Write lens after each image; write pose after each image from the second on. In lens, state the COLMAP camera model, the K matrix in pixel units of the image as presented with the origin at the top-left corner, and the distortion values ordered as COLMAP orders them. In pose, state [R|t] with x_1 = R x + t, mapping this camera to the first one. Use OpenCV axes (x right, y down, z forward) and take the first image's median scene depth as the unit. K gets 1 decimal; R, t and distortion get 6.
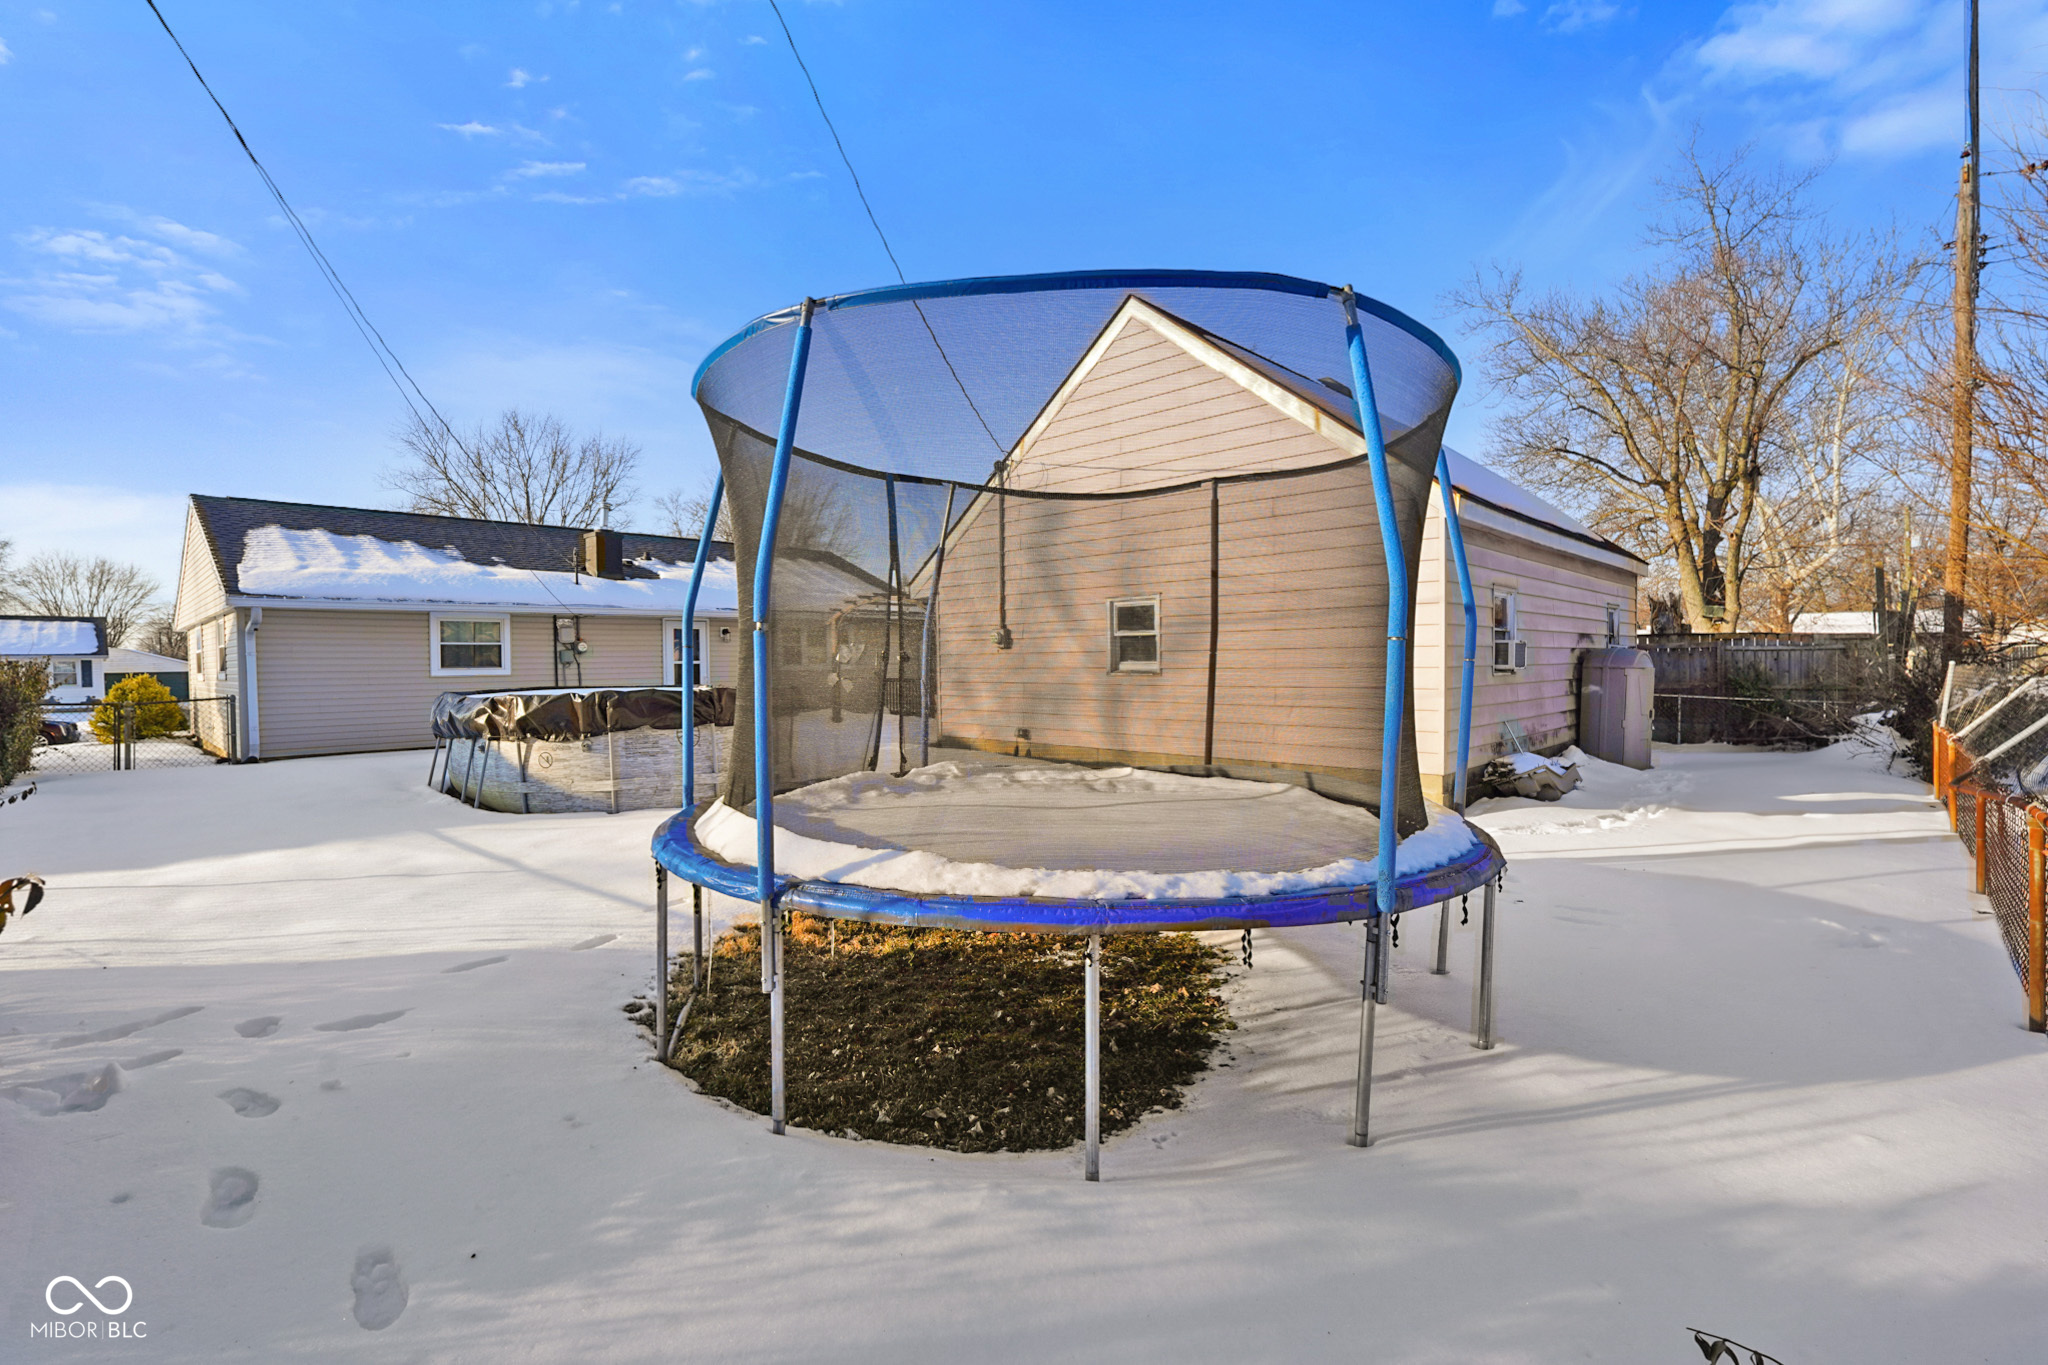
lens RADIAL K [[955.8, 0, 1022.5], [0, 955.8, 686.1], [0, 0, 1]] dist [-0.010437, 0.003327]
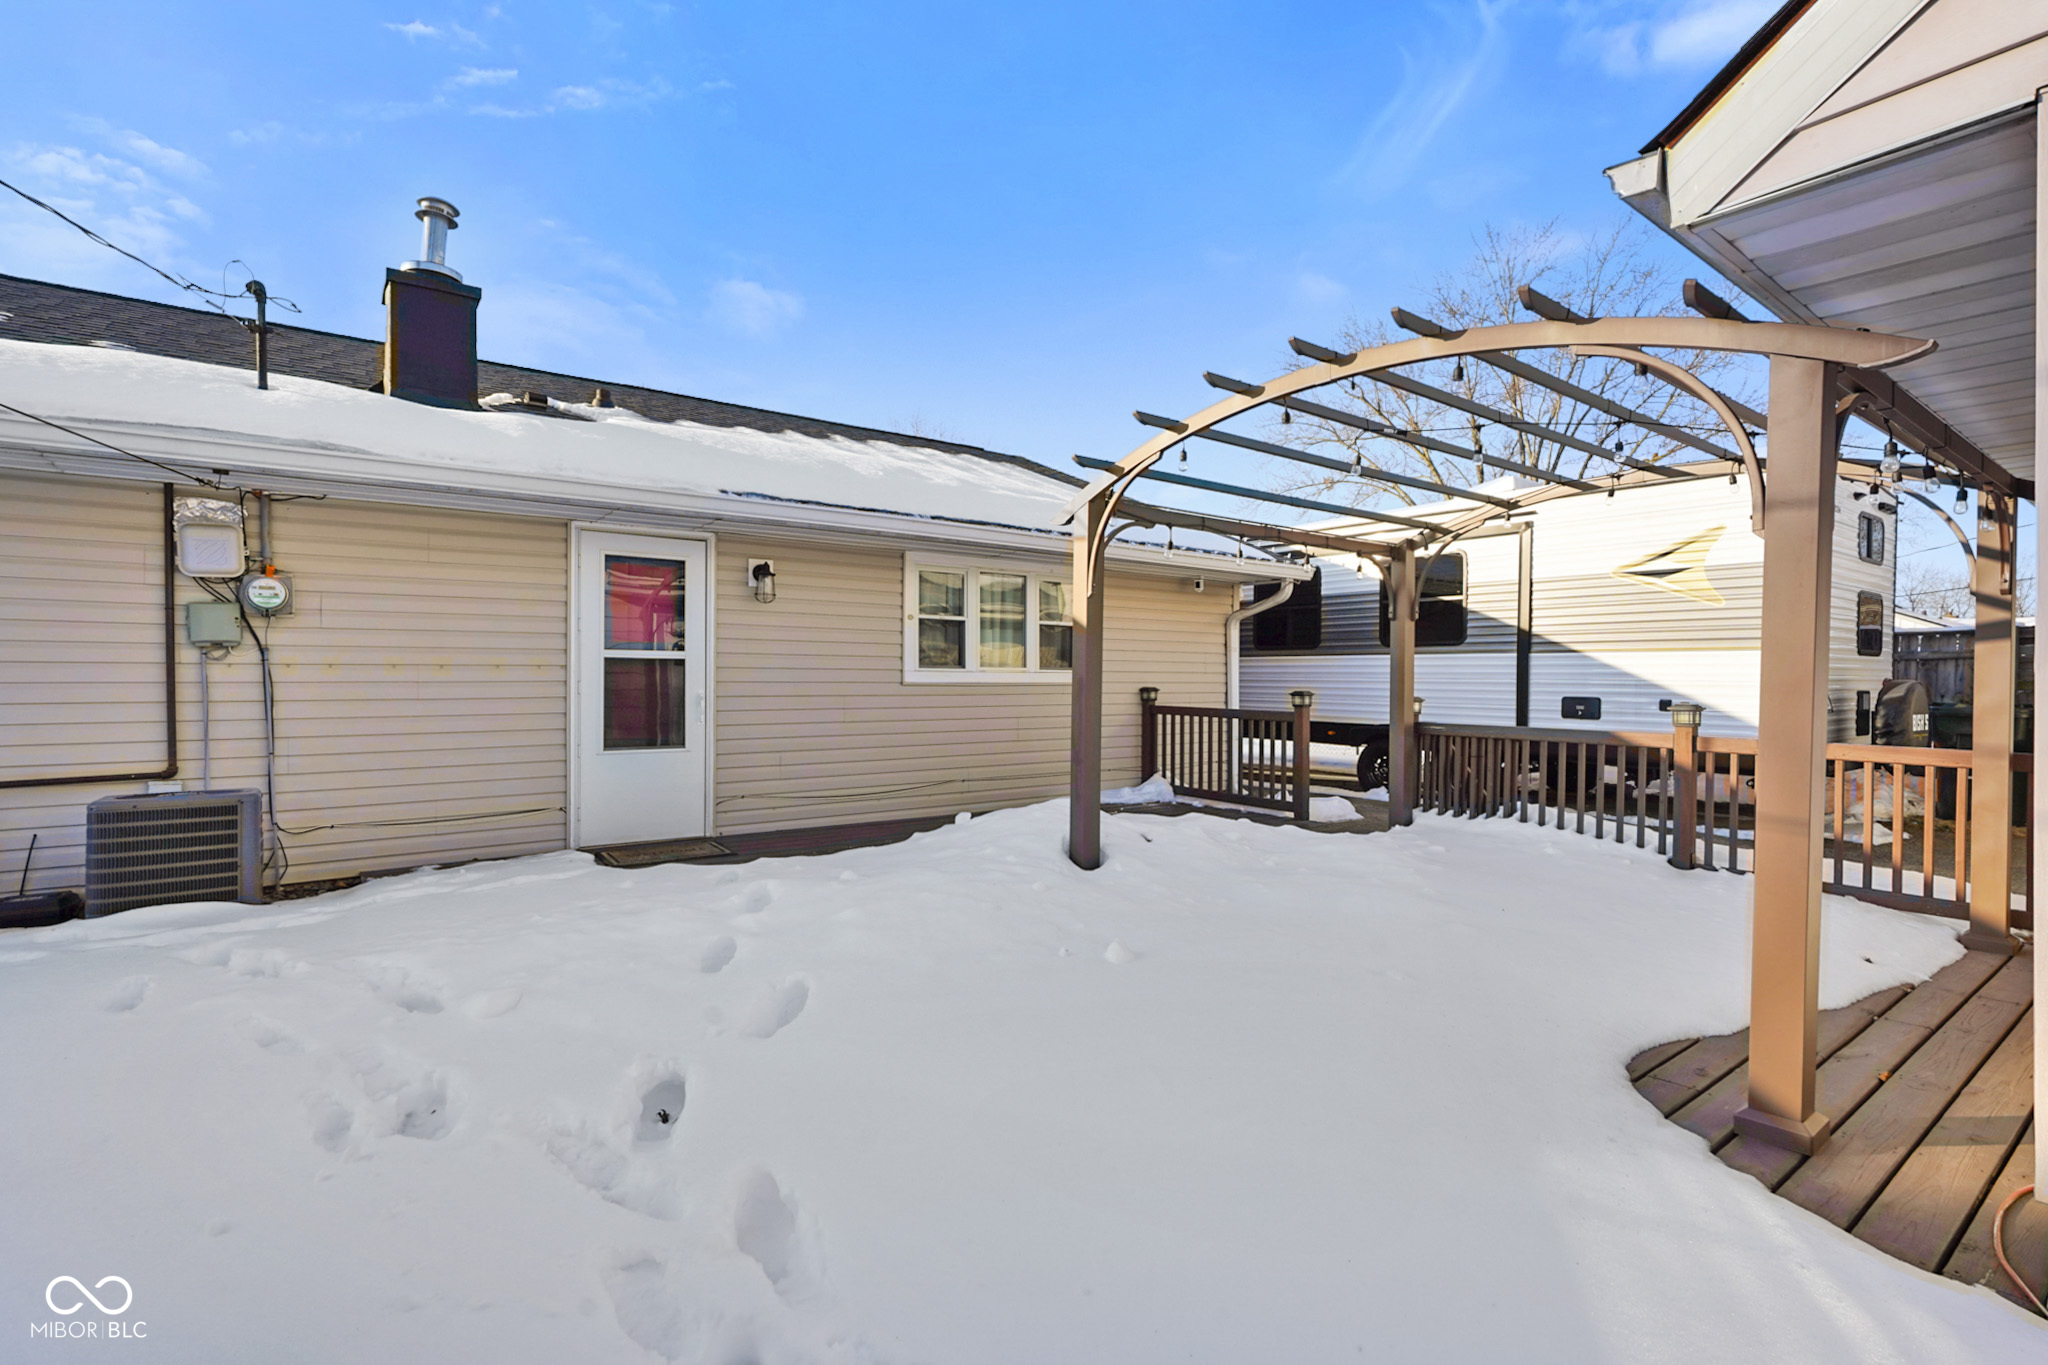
lens RADIAL K [[955.8, 0, 996.9], [0, 955.8, 669.9], [0, 0, 1]] dist [-0.010437, 0.003327]
pose [[0.984423, 0.018909, -0.174797, -0.207691], [-0.024062, 0.999335, -0.027413, -0.016371], [0.174163, 0.031192, 0.984223, 0.861992]]
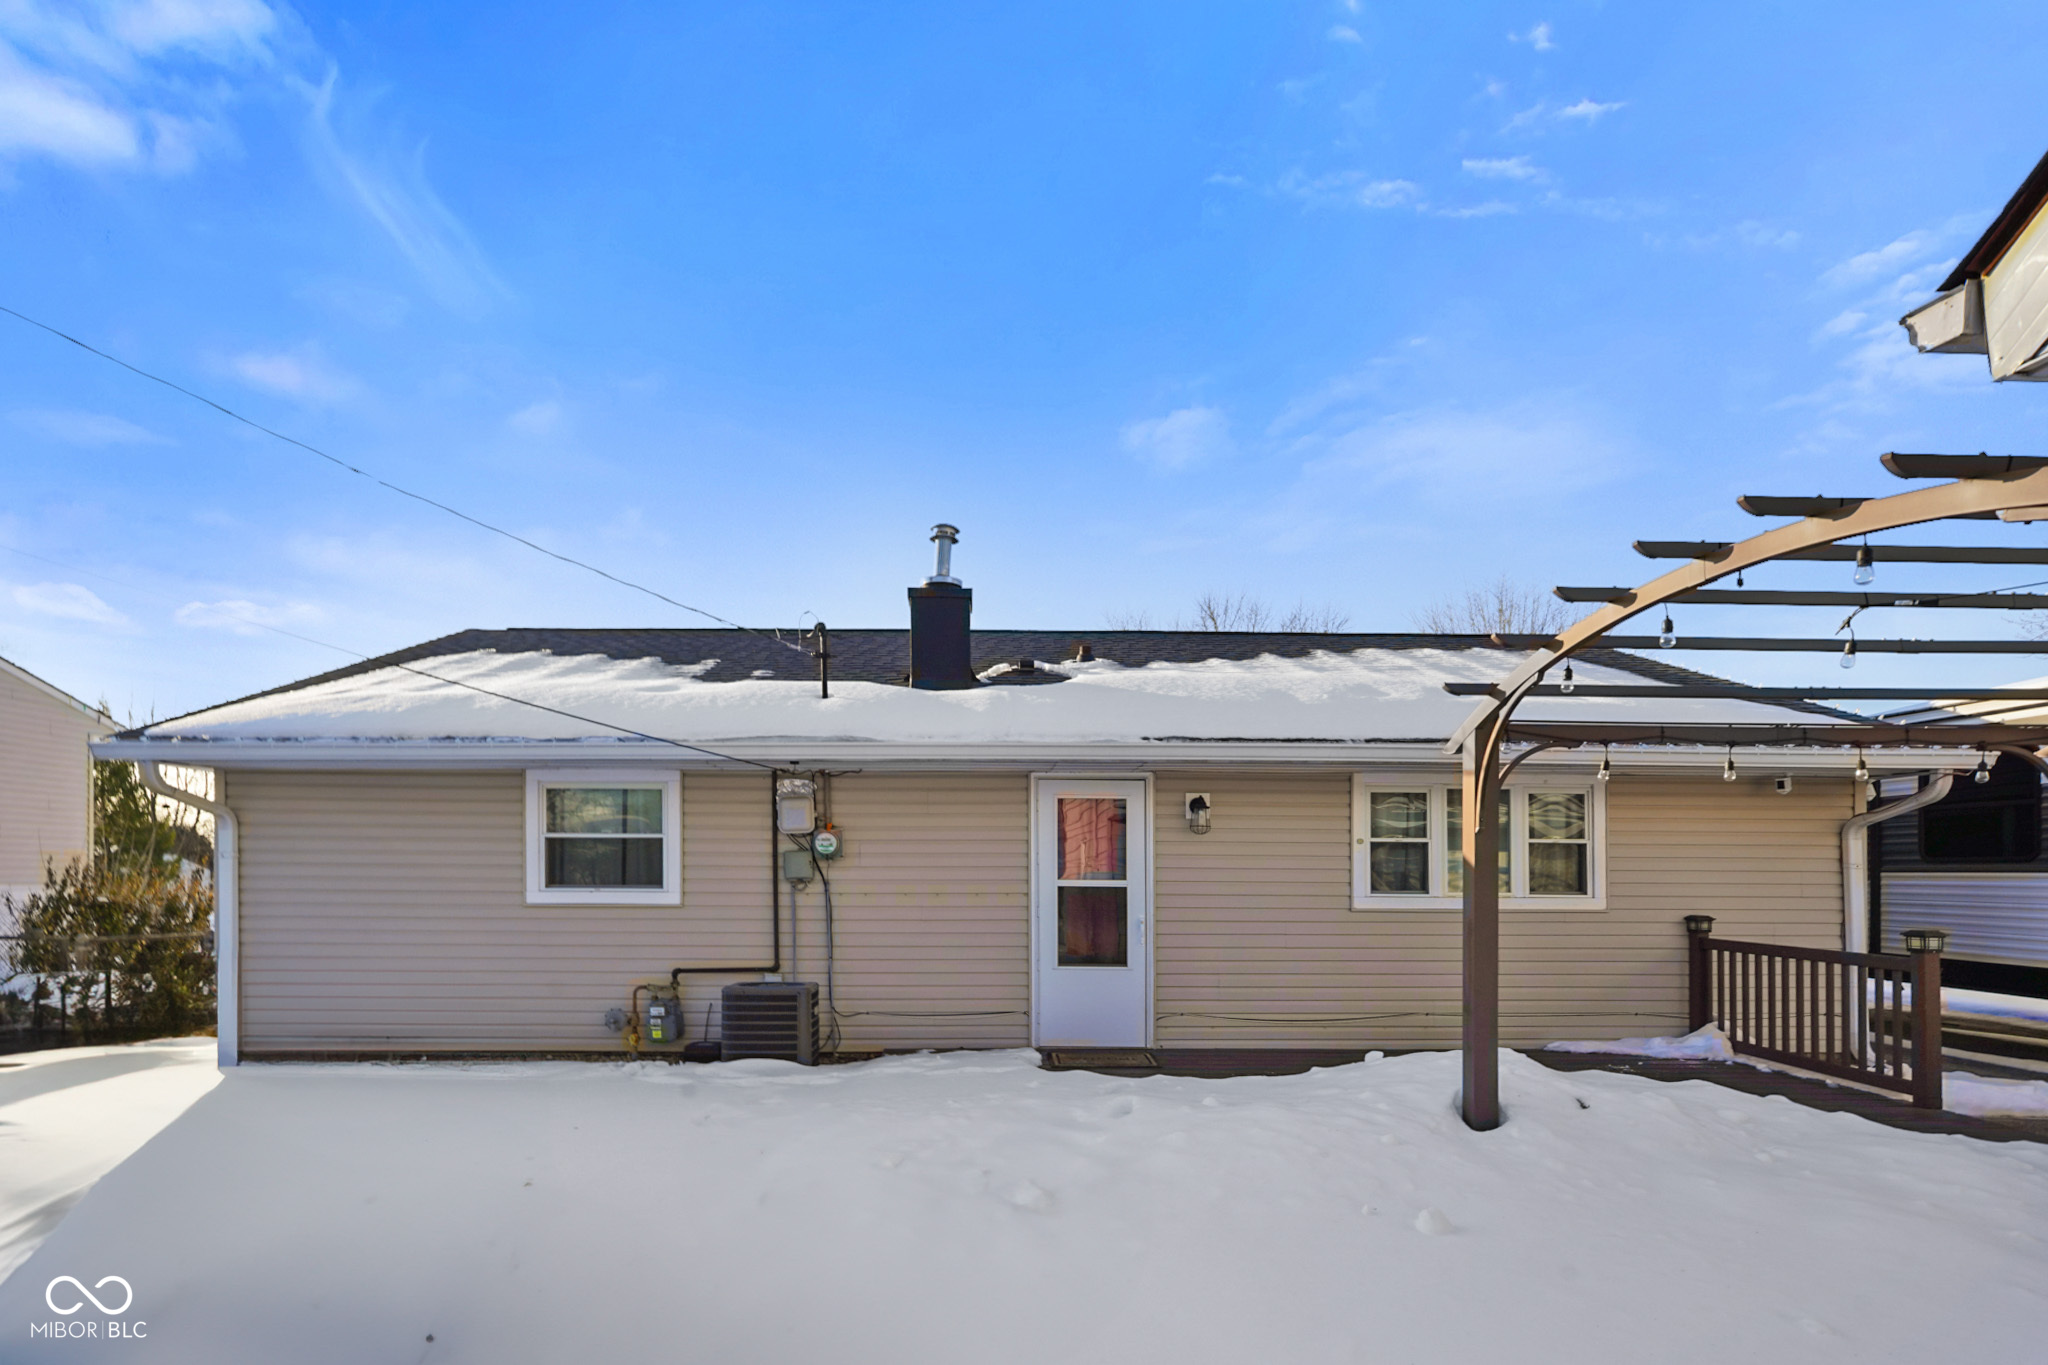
lens RADIAL K [[955.8, 0, 963.5], [0, 955.8, 870.1], [0, 0, 1]] dist [-0.010437, 0.003327]
pose [[0.699216, 0.015234, -0.714748, -0.131586], [-0.031579, 0.999455, -0.009591, -0.031551], [0.714212, 0.029278, 0.699317, 0.865015]]
